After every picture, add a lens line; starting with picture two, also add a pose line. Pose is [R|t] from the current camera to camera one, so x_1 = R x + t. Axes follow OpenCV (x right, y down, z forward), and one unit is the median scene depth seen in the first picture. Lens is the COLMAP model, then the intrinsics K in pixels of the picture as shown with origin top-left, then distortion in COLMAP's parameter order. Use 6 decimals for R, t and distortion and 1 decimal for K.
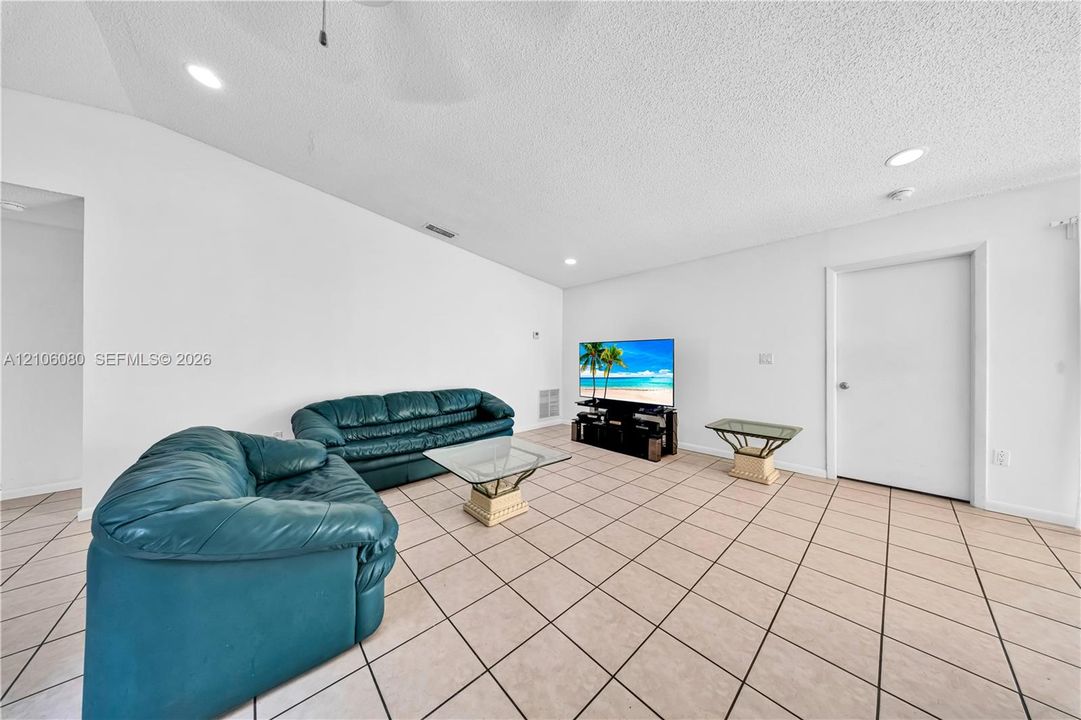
lens RADIAL K [[321.1, 0, 540.5], [0, 321.1, 360.0], [0, 0, 1]] dist [-0.000321, -0.000062]
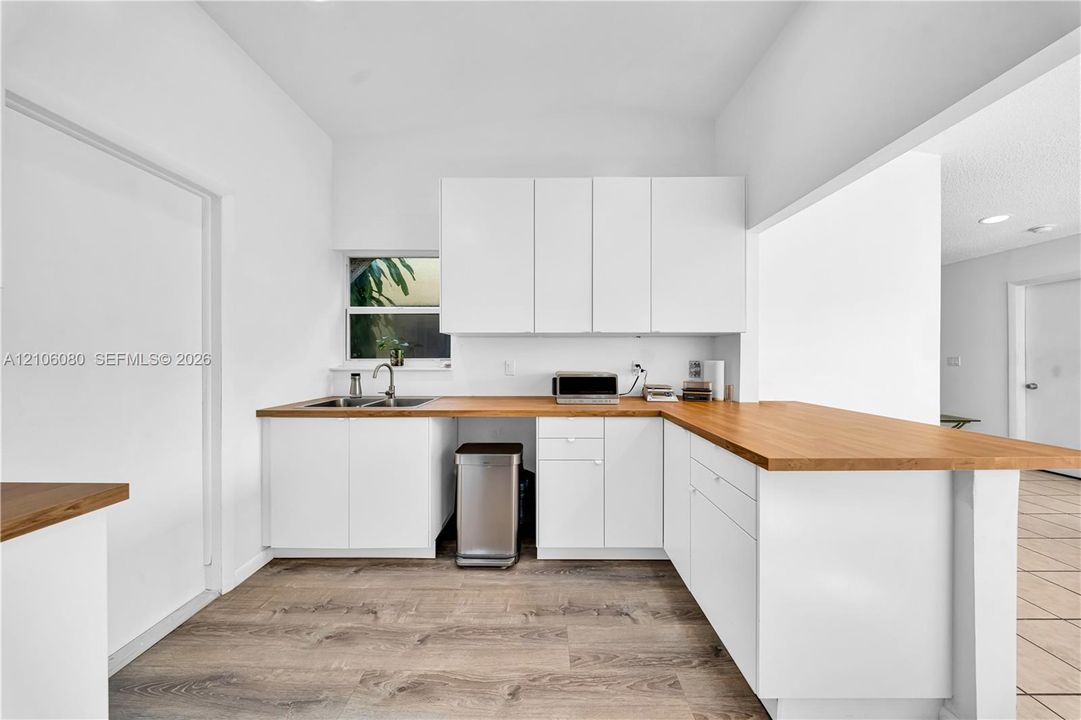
lens RADIAL K [[321.1, 0, 540.5], [0, 321.1, 360.0], [0, 0, 1]] dist [-0.000321, -0.000062]
pose [[0.740246, 0.006635, -0.672303, 0.421810], [-0.006453, 0.999975, 0.002764, -0.002938], [0.672305, 0.002292, 0.740271, -0.989814]]
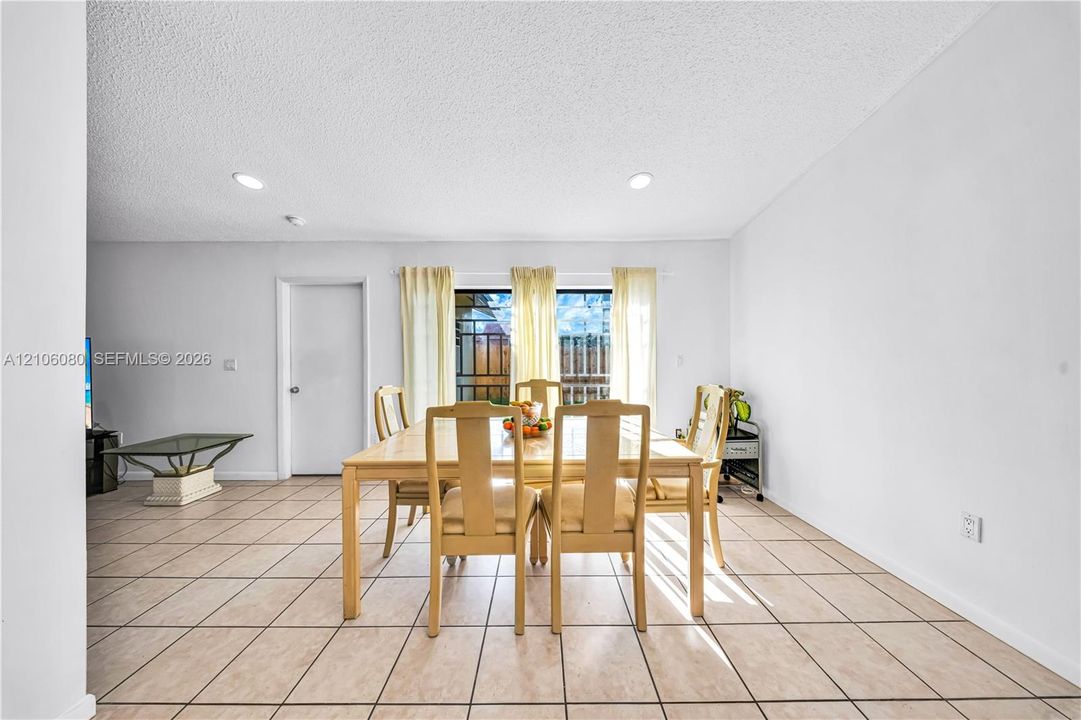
lens RADIAL K [[321.1, 0, 540.5], [0, 321.1, 360.0], [0, 0, 1]] dist [-0.000321, -0.000062]
pose [[0.669992, 0.002313, 0.742365, 0.692968], [0.006765, 0.999935, -0.009221, -0.003854], [-0.742338, 0.011200, 0.669933, -0.333869]]
